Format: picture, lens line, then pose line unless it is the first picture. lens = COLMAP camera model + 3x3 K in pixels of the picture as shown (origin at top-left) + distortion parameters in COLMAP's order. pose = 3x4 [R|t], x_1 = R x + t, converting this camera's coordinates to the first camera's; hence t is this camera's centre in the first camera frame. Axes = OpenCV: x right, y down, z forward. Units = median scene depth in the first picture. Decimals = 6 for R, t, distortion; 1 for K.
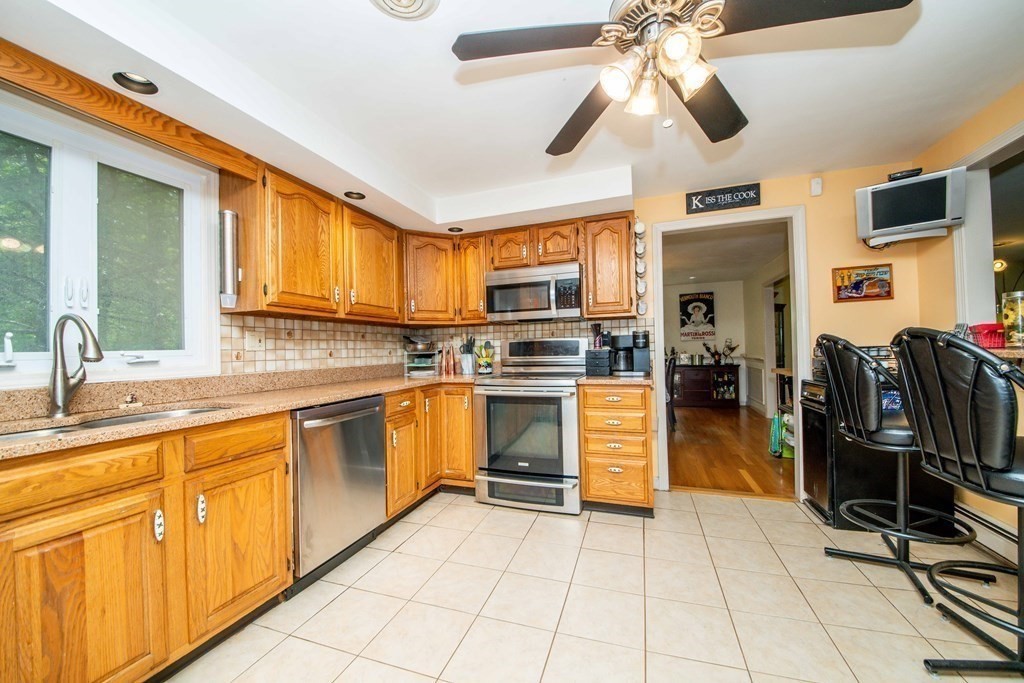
lens RADIAL K [[387.4, 0, 509.8], [0, 387.4, 346.3], [0, 0, 1]] dist [-0.016767, -0.002435]
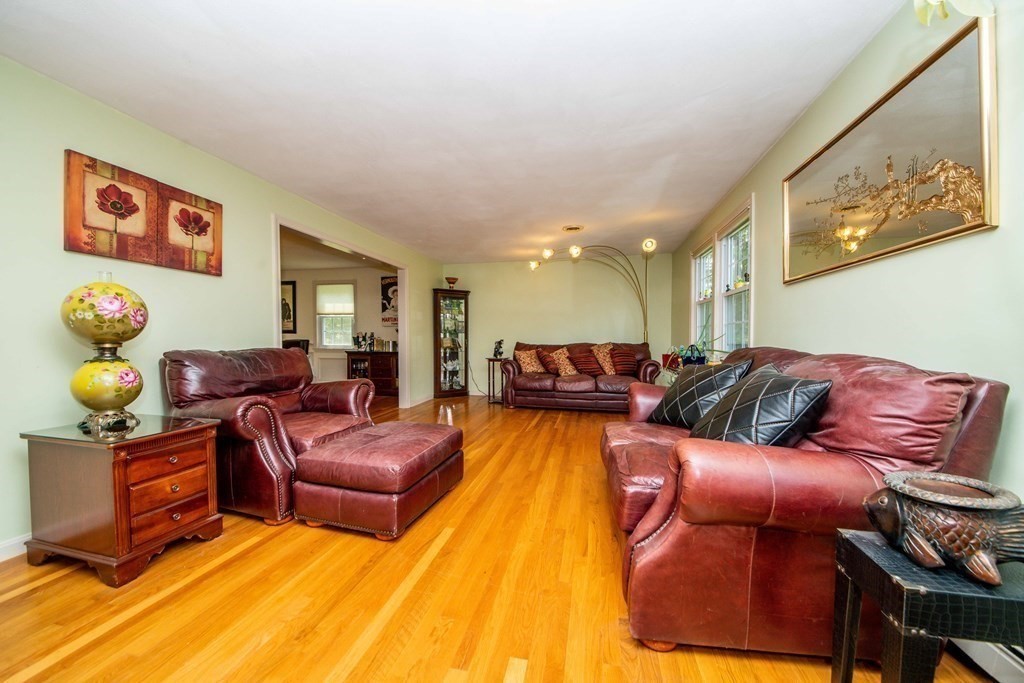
lens RADIAL K [[364.7, 0, 510.8], [0, 364.7, 347.3], [0, 0, 1]] dist [-0.021793, -0.000401]
pose [[0.994681, 0.019844, 0.101077, 1.947561], [-0.023482, 0.999114, 0.034931, -0.002775], [-0.100295, -0.037119, 0.994265, 0.208428]]
